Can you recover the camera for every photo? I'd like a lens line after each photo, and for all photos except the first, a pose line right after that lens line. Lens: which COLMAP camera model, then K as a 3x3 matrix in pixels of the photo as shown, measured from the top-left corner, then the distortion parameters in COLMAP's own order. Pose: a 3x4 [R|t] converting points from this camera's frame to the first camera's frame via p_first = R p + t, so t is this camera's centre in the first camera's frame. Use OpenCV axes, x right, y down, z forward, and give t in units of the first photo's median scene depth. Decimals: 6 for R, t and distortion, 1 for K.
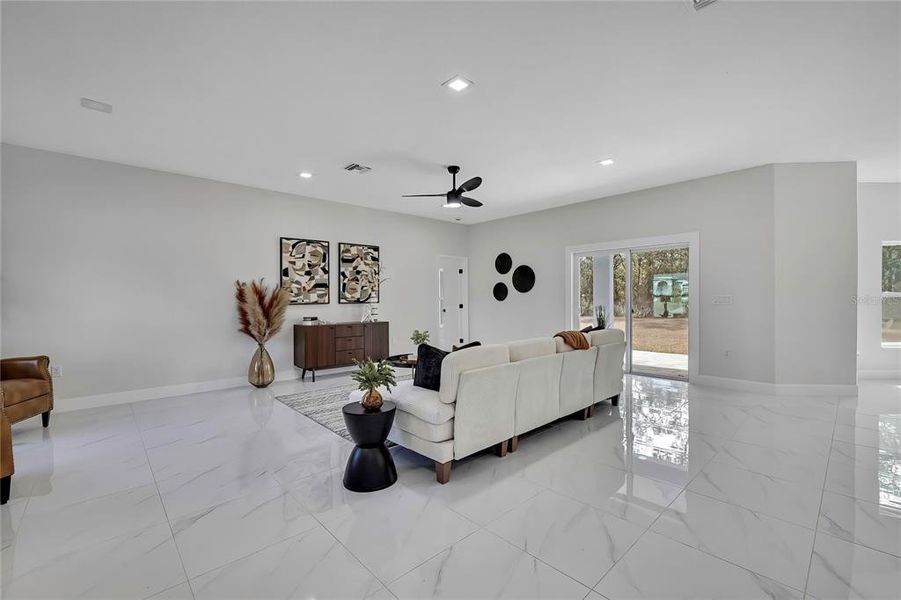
lens RADIAL K [[384.1, 0, 441.9], [0, 384.1, 302.7], [0, 0, 1]] dist [-0.005197, -0.000187]
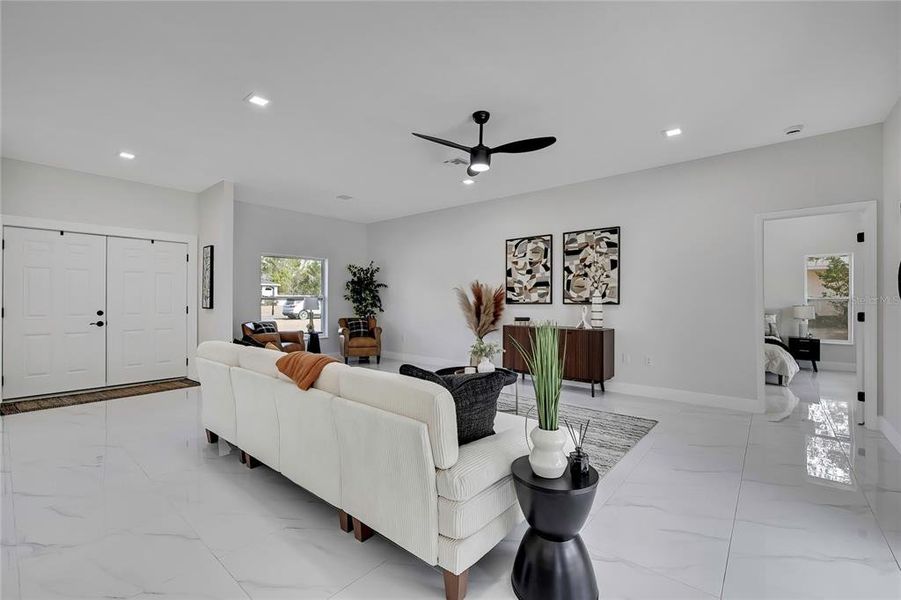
lens RADIAL K [[383.7, 0, 450.5], [0, 383.7, 300.0], [0, 0, 1]] dist [-0.011782, -0.000098]
pose [[0.129276, 0.014688, -0.991500, 0.572177], [-0.009557, 0.999862, 0.013566, -0.017006], [0.991563, 0.007722, 0.129399, 0.669954]]
